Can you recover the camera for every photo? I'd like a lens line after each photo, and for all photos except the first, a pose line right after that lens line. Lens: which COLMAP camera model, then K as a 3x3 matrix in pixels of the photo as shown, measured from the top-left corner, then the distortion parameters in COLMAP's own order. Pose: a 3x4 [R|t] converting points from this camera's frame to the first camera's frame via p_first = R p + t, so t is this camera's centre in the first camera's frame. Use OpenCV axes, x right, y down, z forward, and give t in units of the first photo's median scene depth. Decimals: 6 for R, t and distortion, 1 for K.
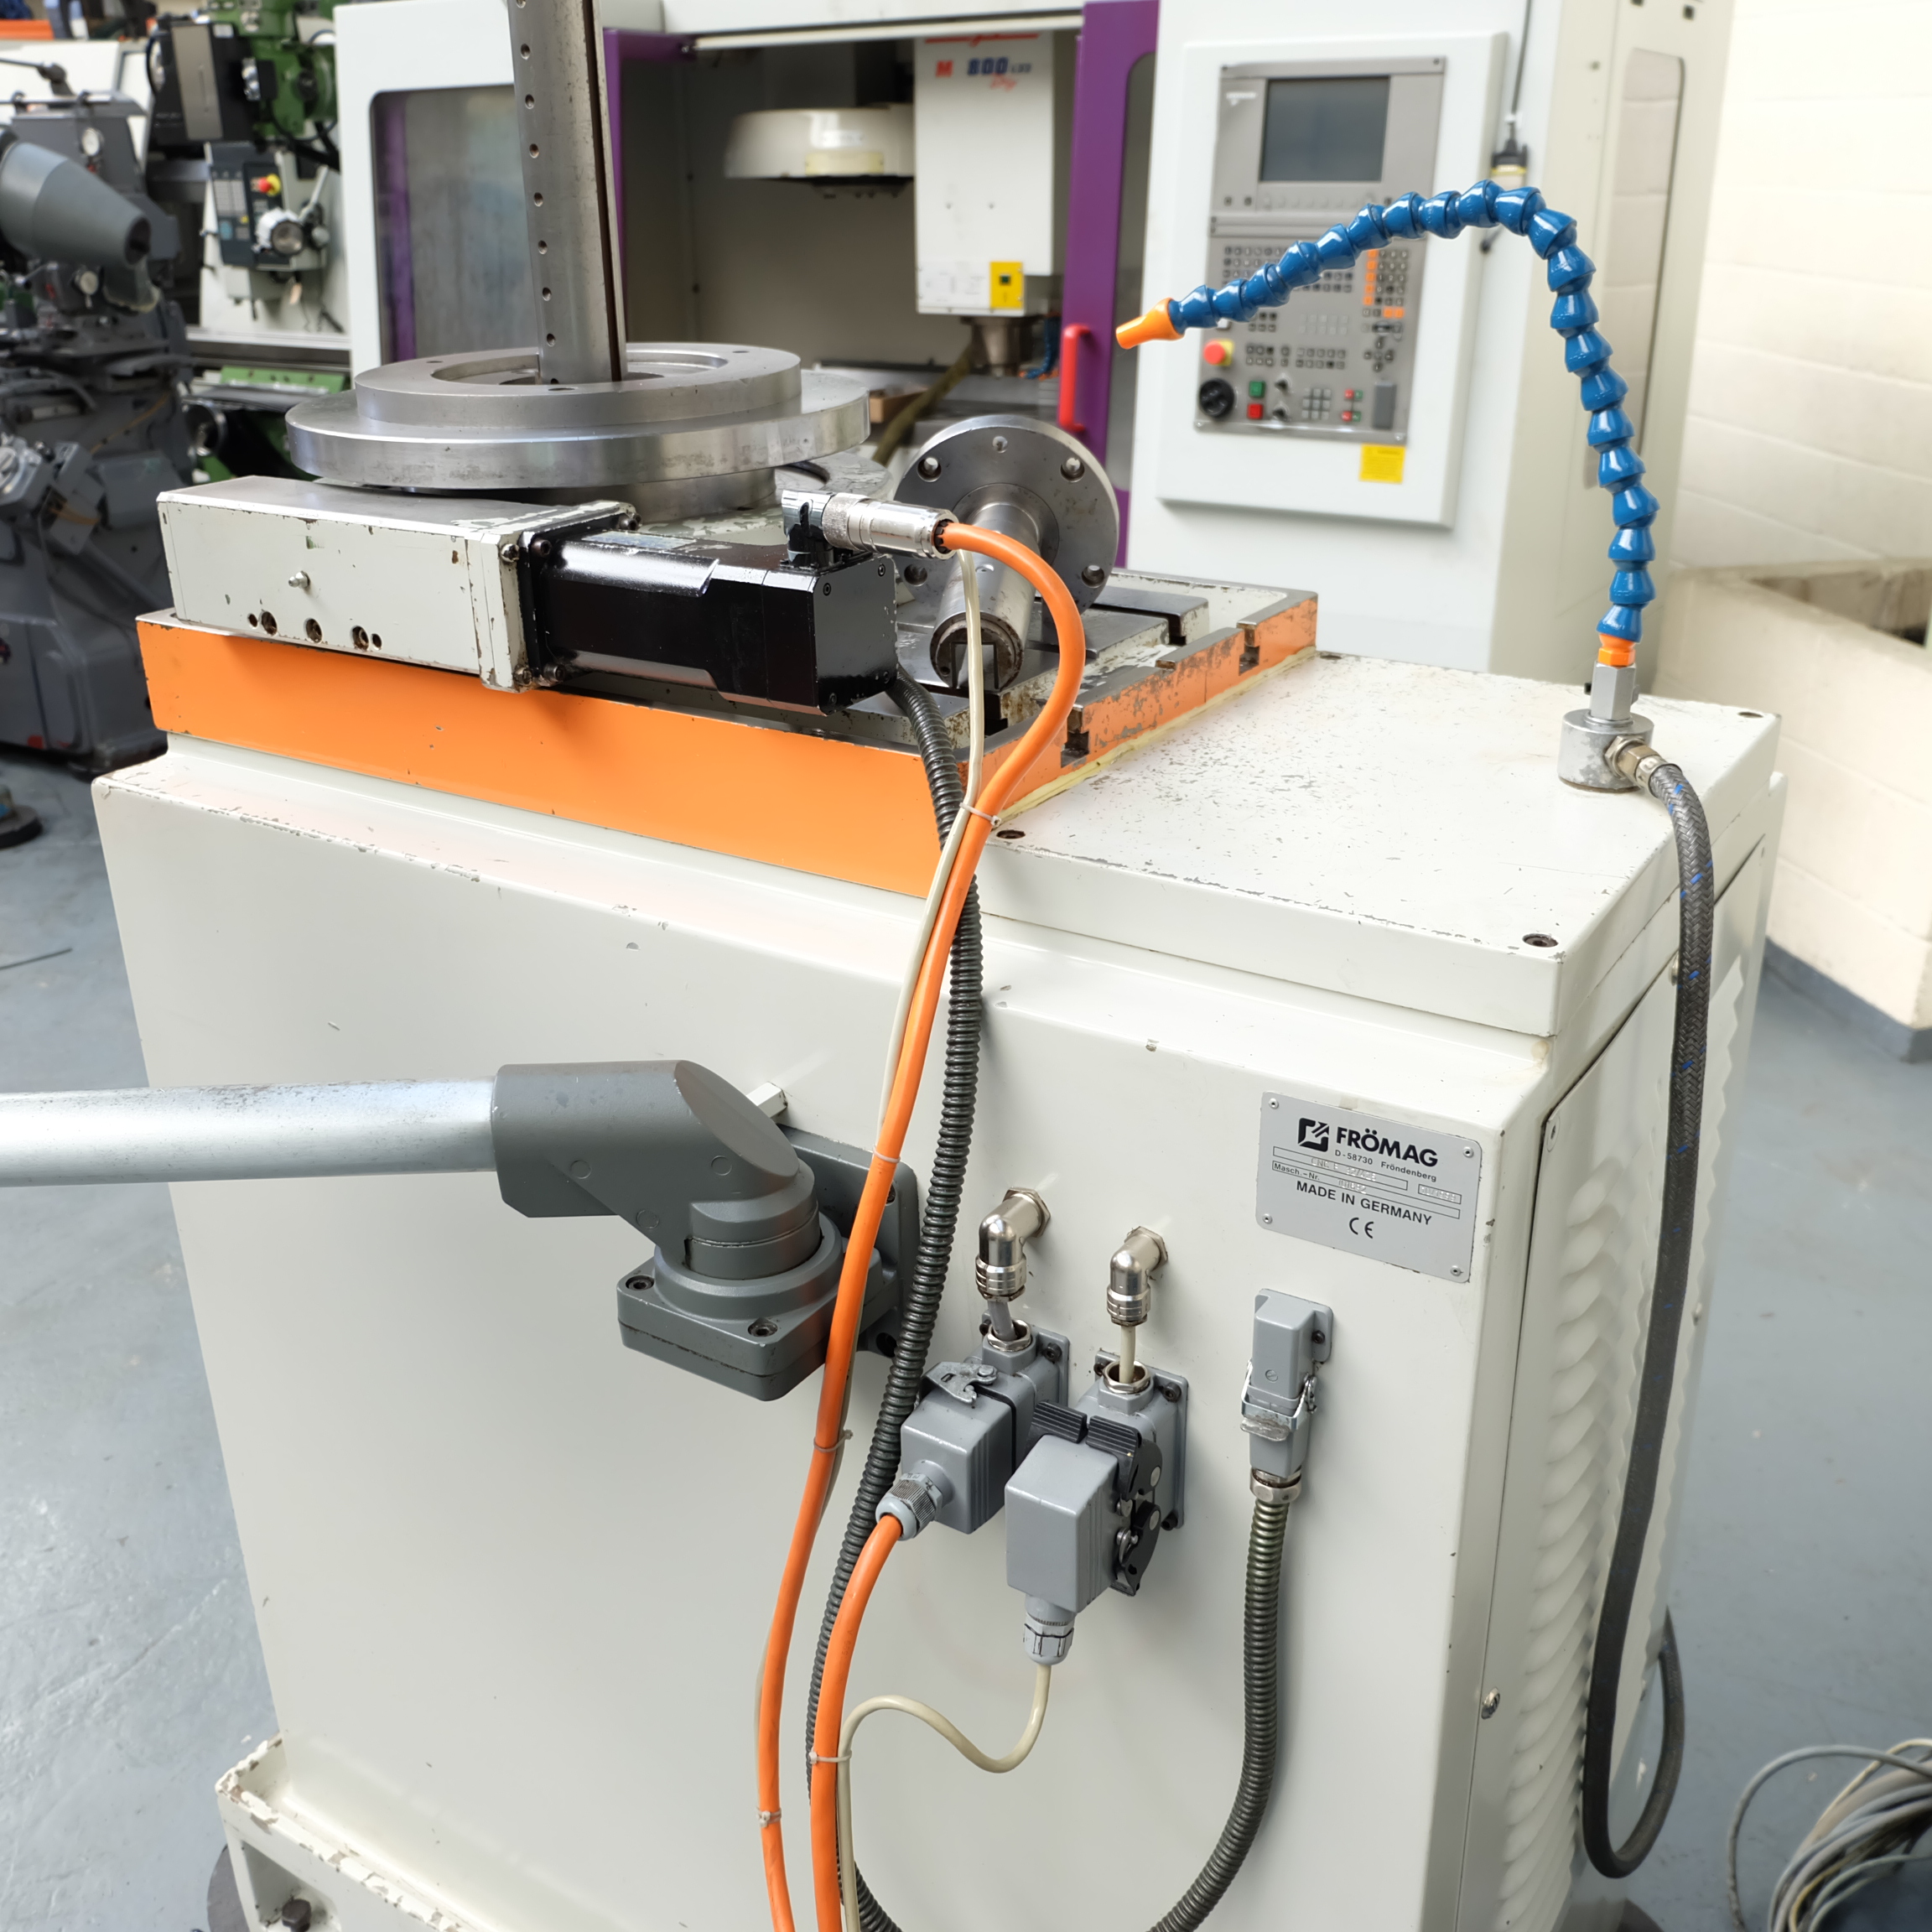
lens RADIAL K [[1945.9, 0, 966.0], [0, 1945.9, 966.0], [0, 0, 1]] dist [-0.030618, 0.008668]
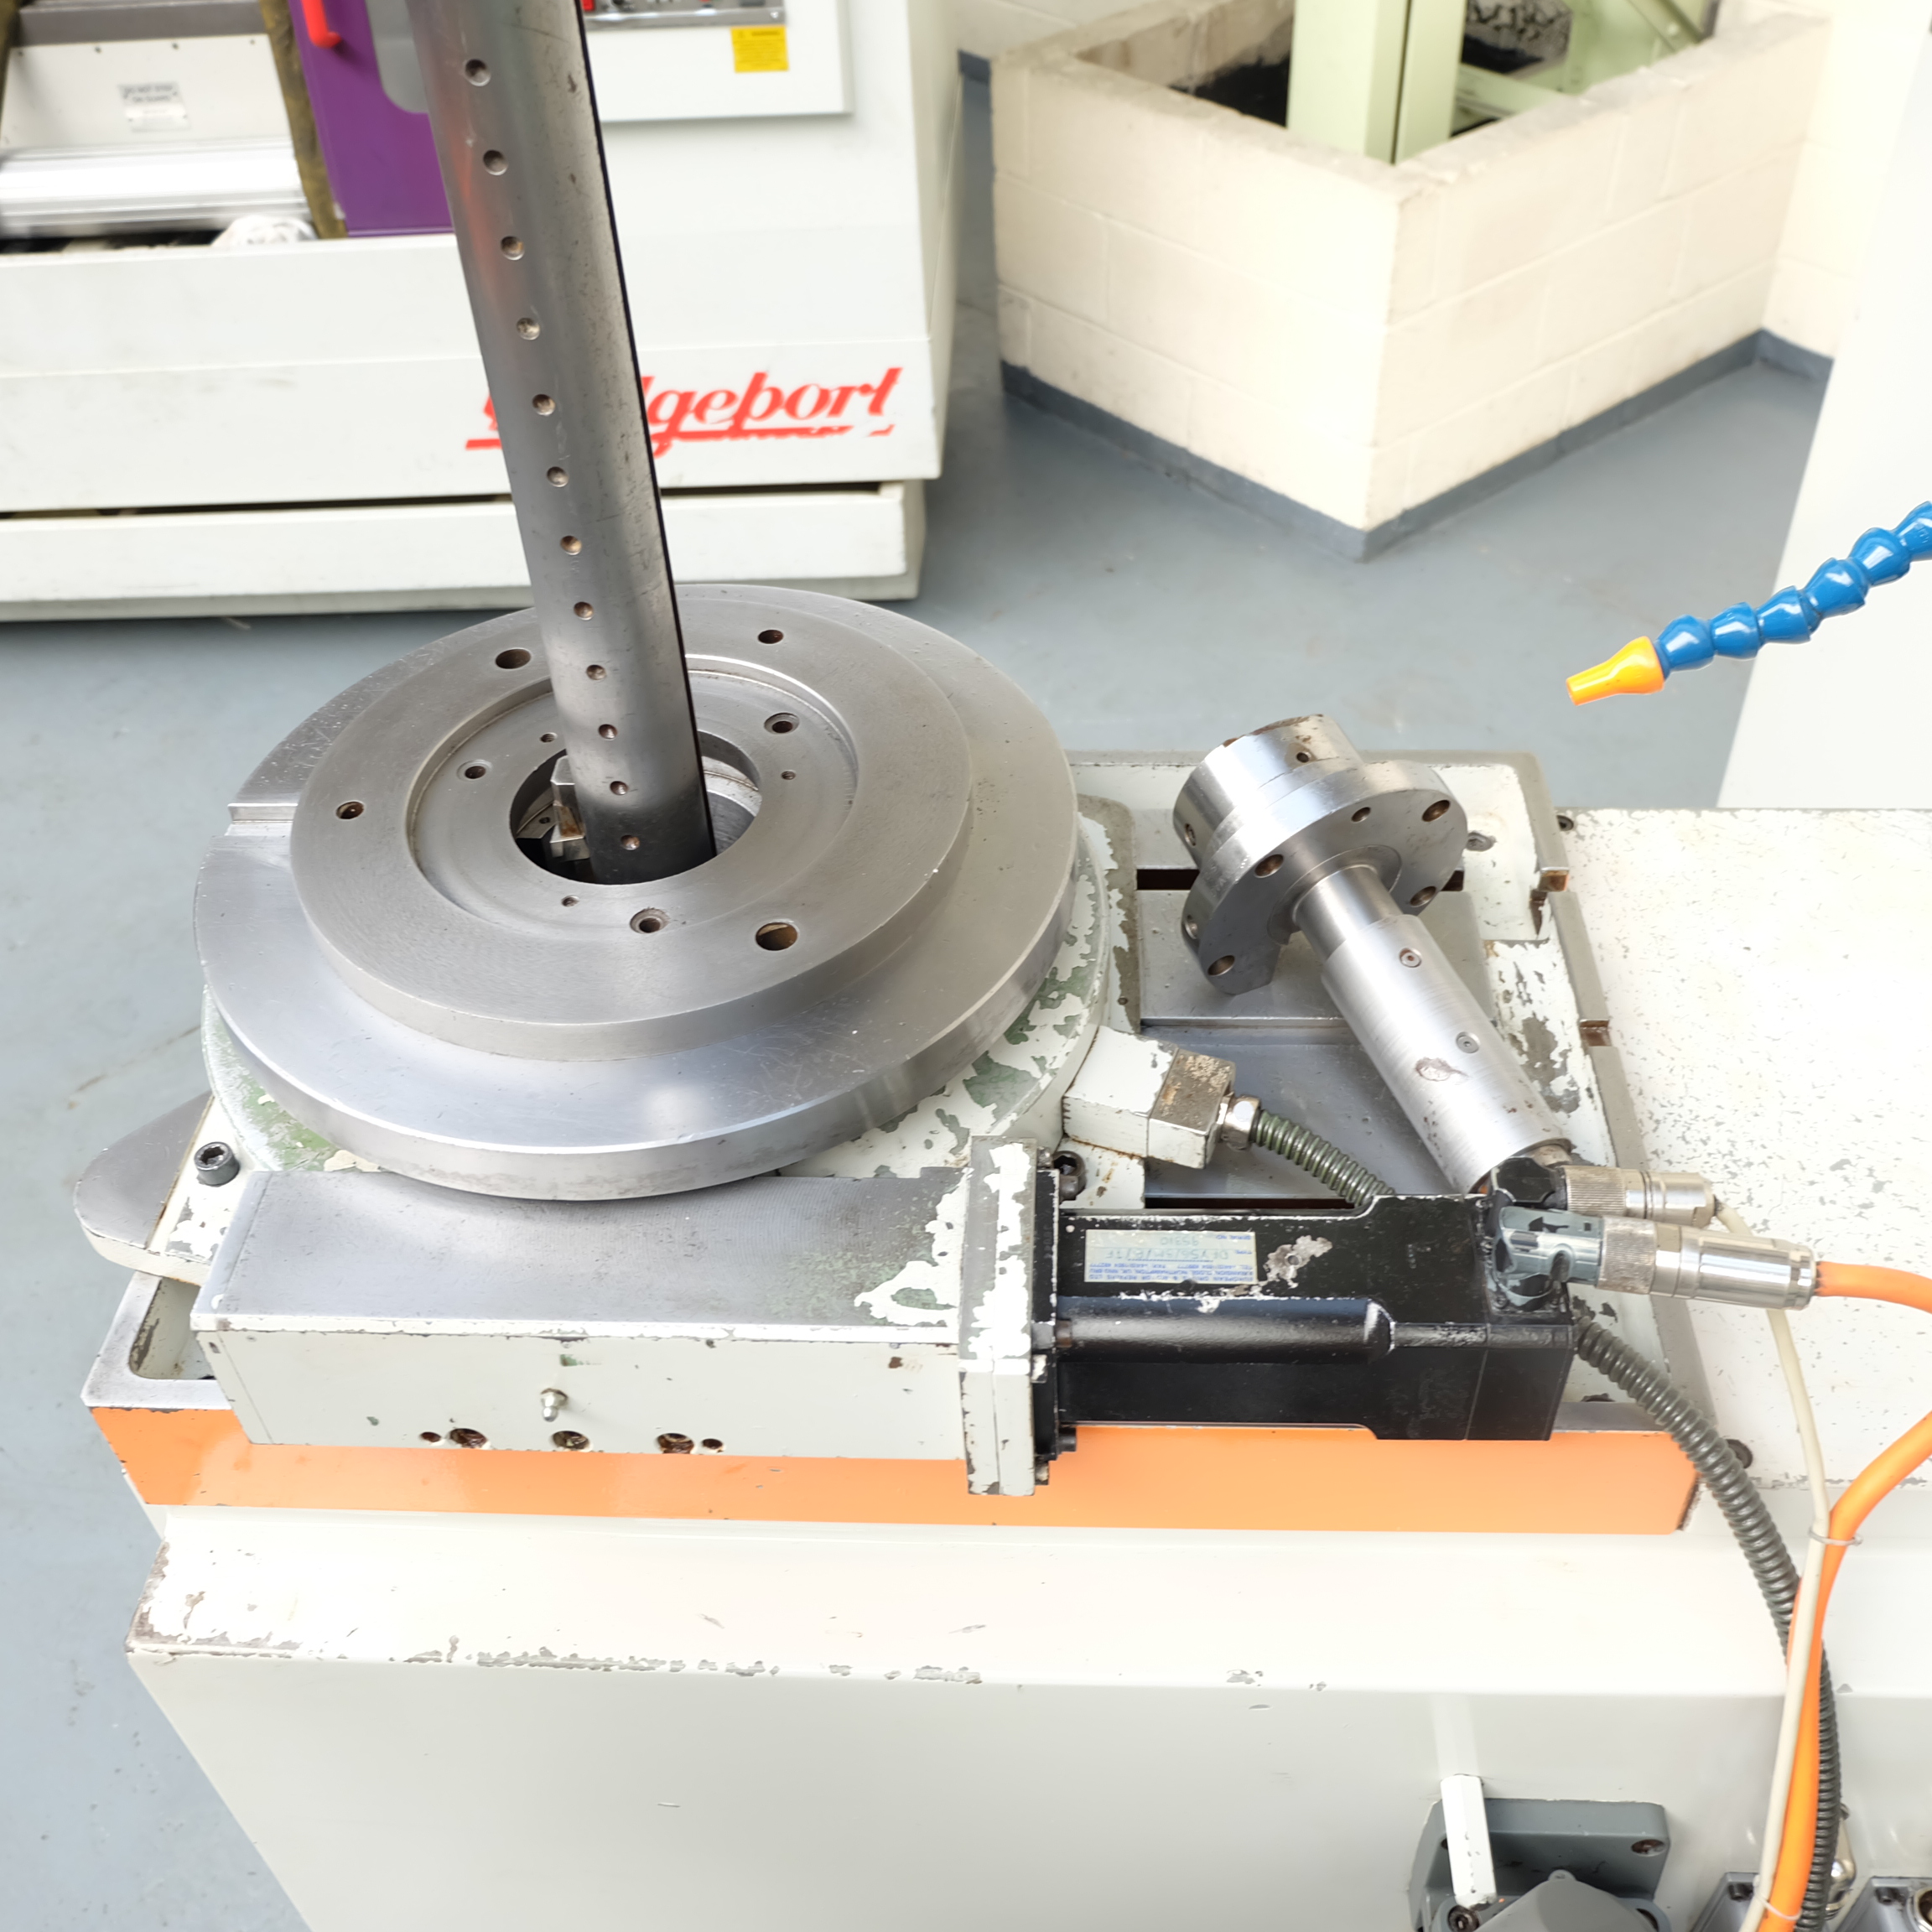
lens RADIAL K [[1945.9, 0, 966.0], [0, 1945.9, 966.0], [0, 0, 1]] dist [-0.030618, 0.008668]
pose [[0.865816, -0.358188, 0.349377, -0.492458], [0.225443, 0.902614, 0.366692, -0.658380], [-0.446697, -0.238723, 0.862249, 0.526244]]
